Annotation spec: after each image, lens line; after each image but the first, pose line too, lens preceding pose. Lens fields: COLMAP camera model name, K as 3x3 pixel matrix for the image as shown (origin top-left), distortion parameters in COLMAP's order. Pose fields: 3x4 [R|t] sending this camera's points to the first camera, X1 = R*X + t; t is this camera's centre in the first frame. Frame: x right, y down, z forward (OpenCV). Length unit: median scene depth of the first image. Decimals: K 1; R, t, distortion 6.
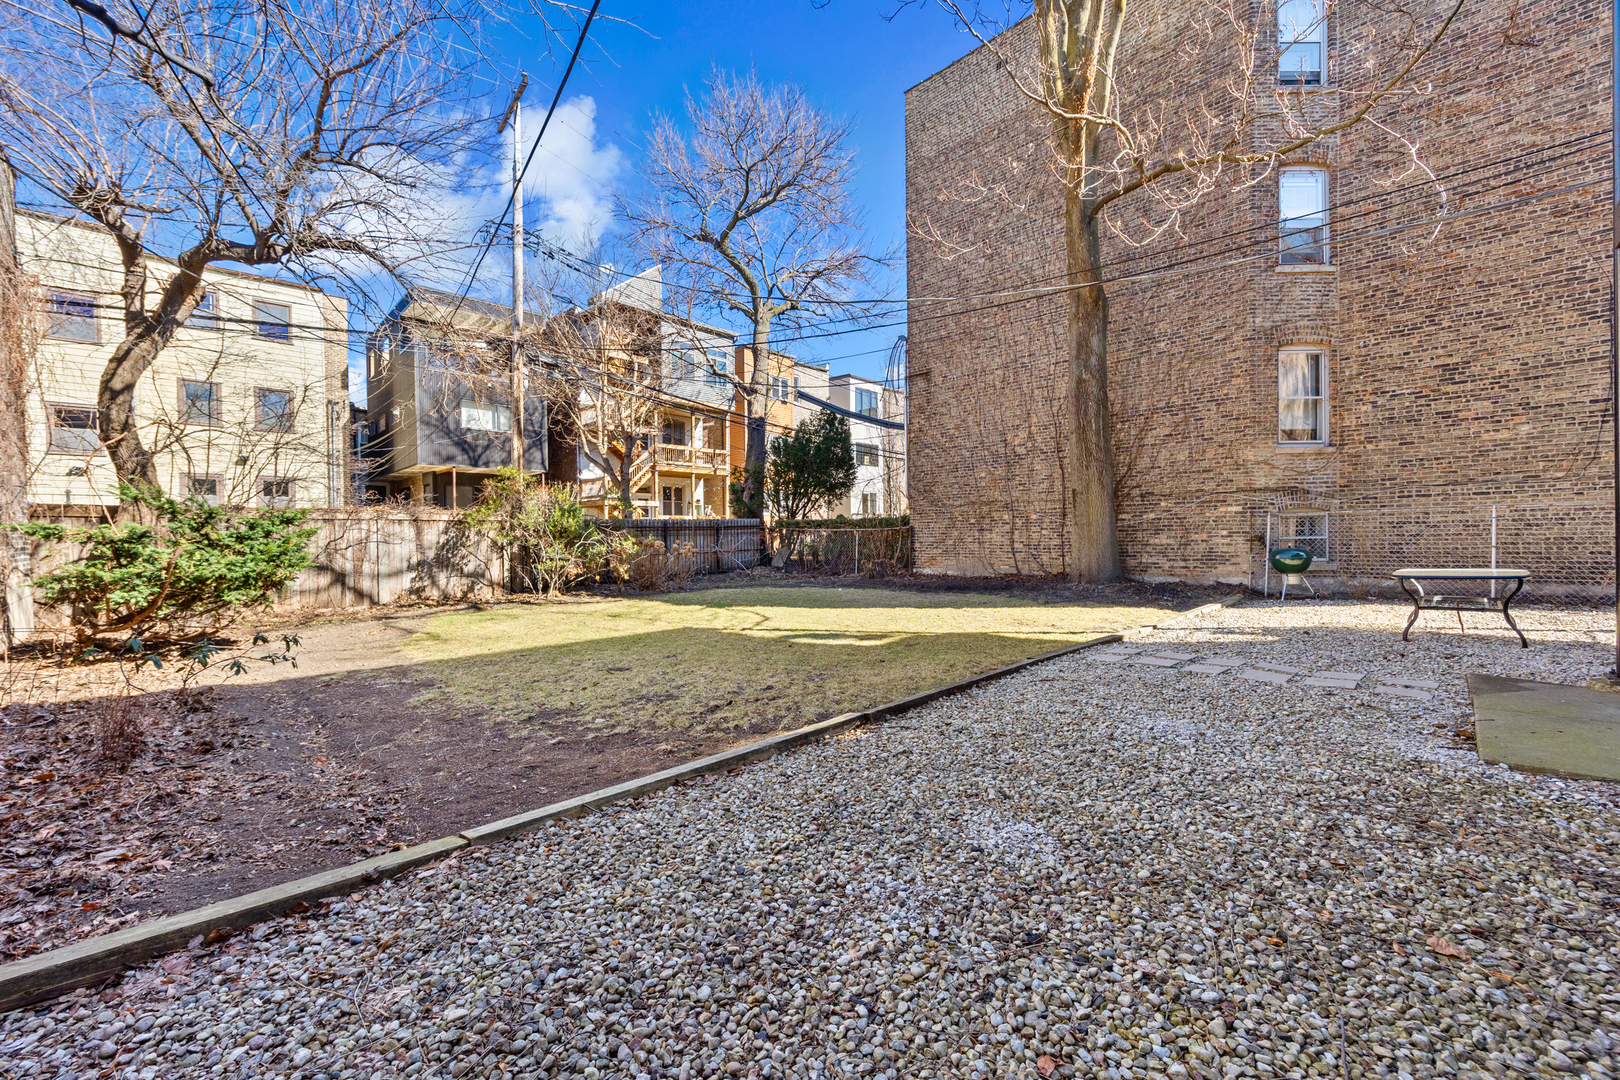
lens RADIAL K [[625.1, 0, 809.7], [0, 625.1, 544.3], [0, 0, 1]] dist [0.002042, -0.000320]
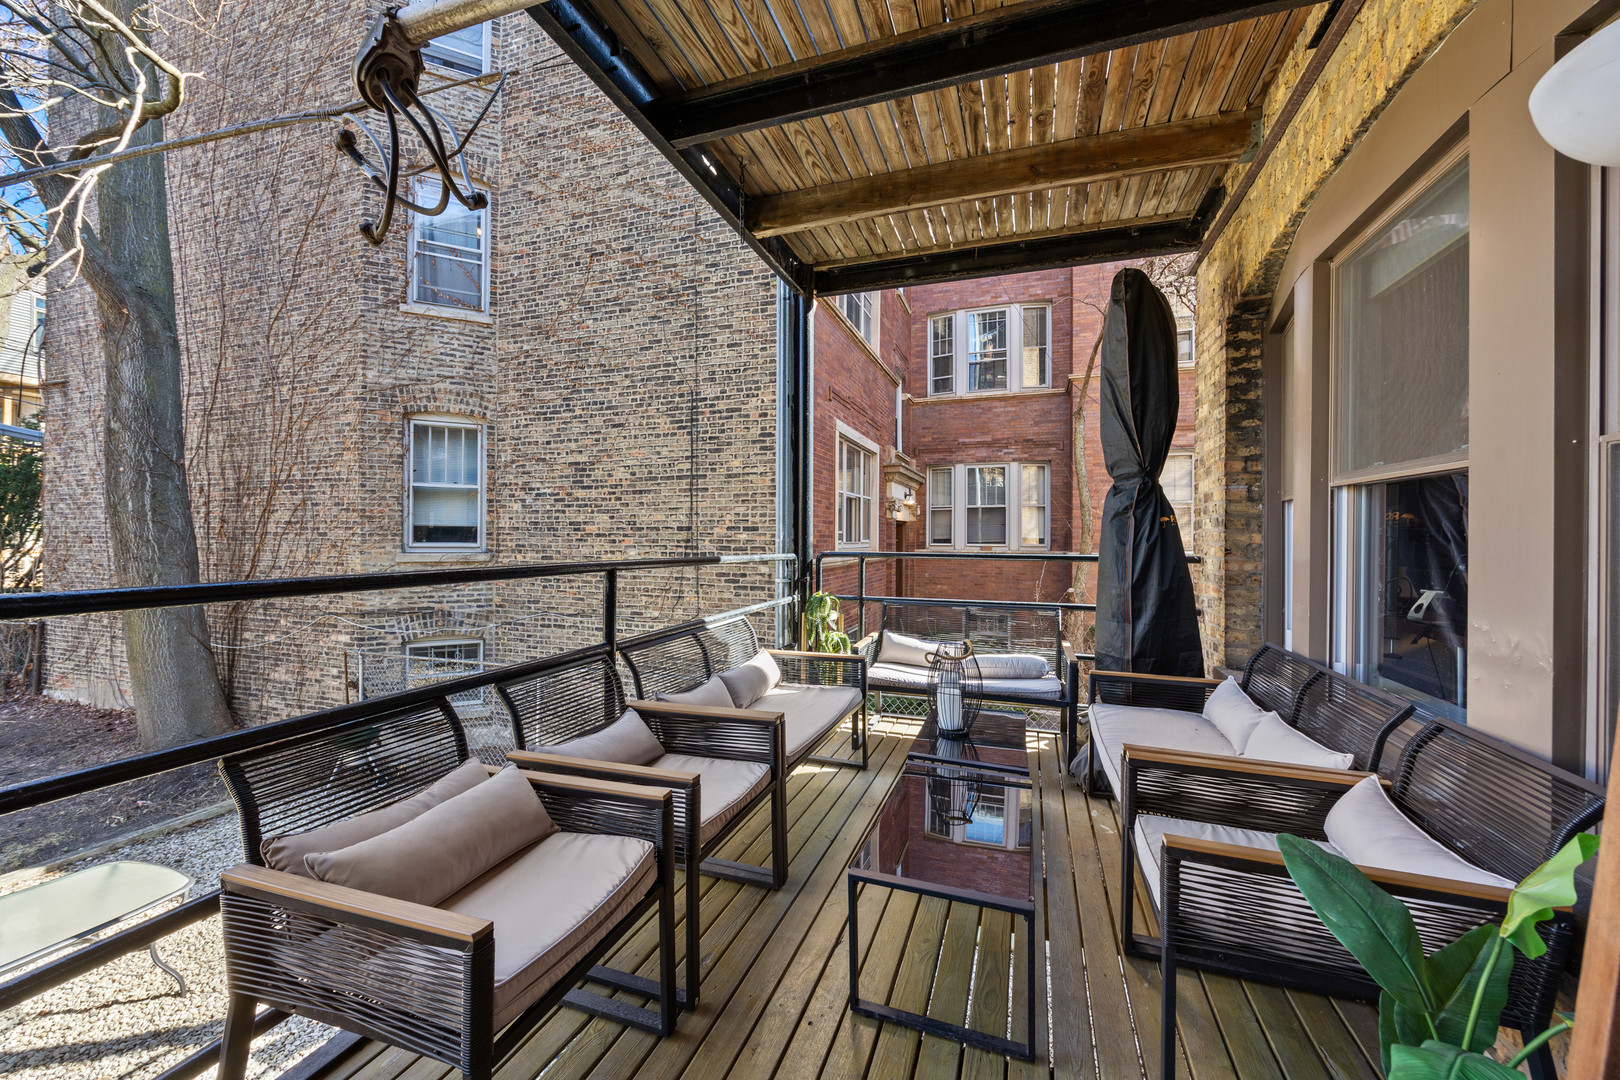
lens RADIAL K [[625.1, 0, 802.5], [0, 625.1, 540.2], [0, 0, 1]] dist [0.002042, -0.000320]
pose [[0.902670, 0.021898, 0.429776, 0.833550], [-0.014944, 0.999697, -0.019551, -0.158930], [-0.430074, 0.011226, 0.902724, 0.149539]]
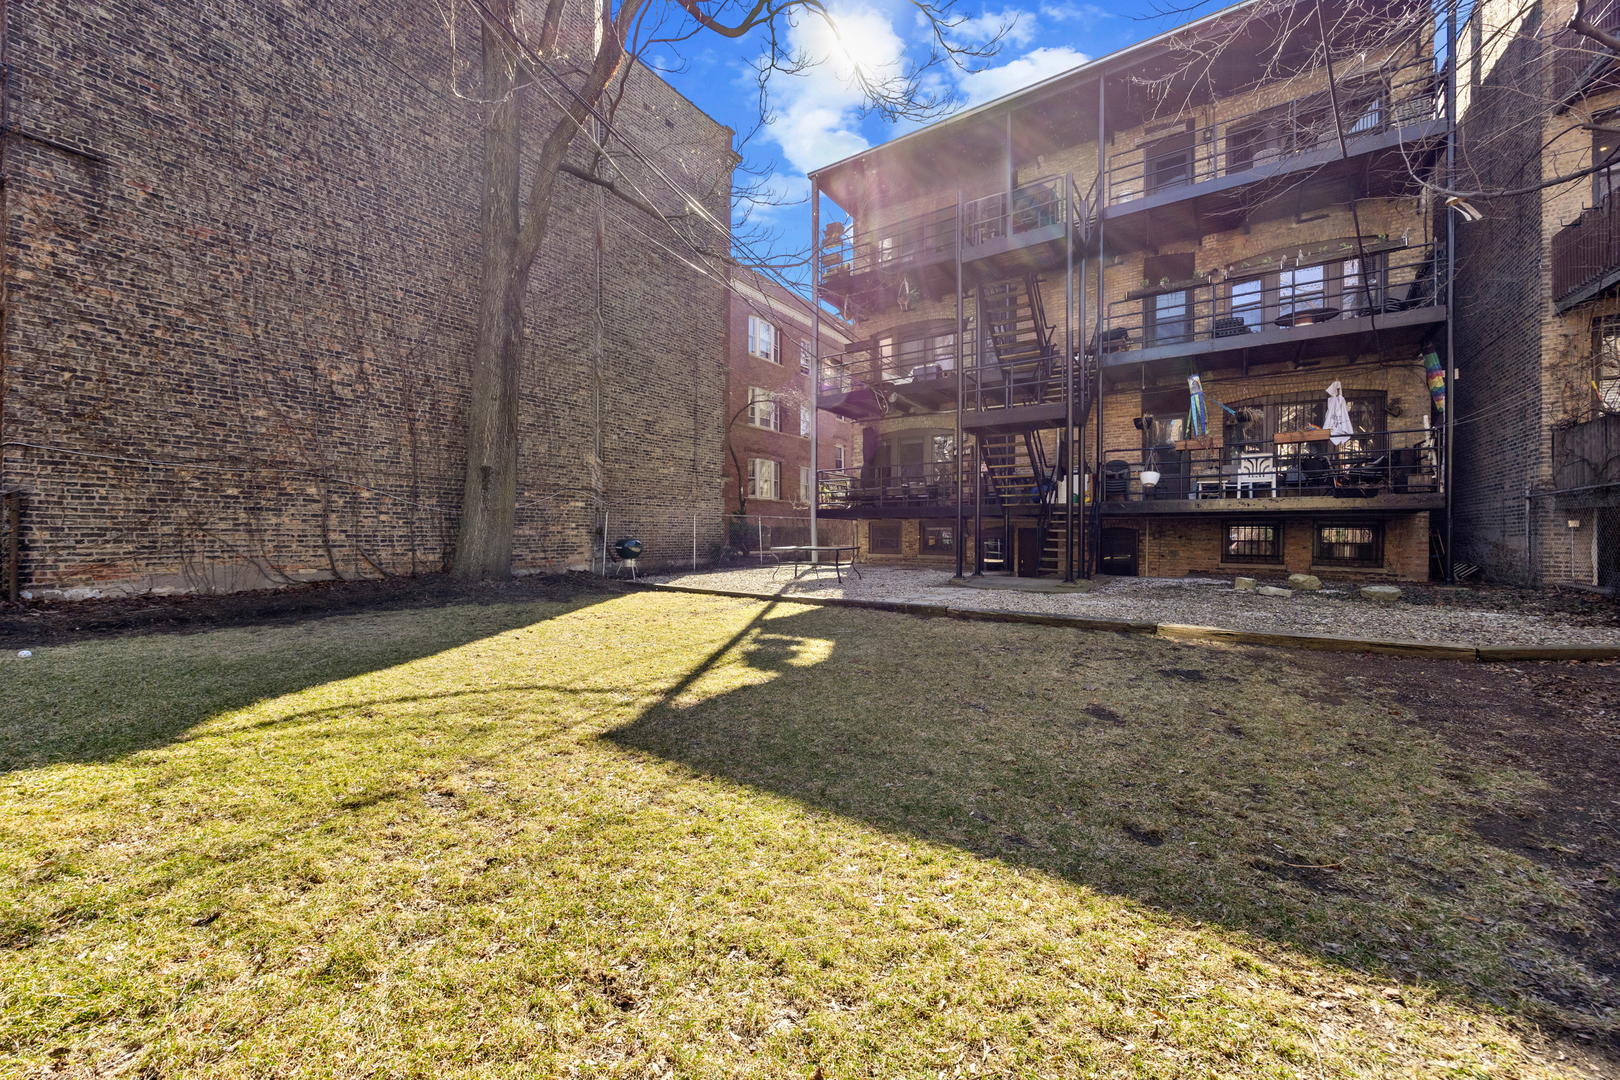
lens RADIAL K [[625.1, 0, 808.9], [0, 625.1, 537.4], [0, 0, 1]] dist [0.002042, -0.000320]
pose [[-0.190639, 0.012103, 0.981586, -0.502803], [0.010709, 0.999890, -0.010249, 0.018818], [-0.981602, 0.008558, -0.190748, 0.806036]]
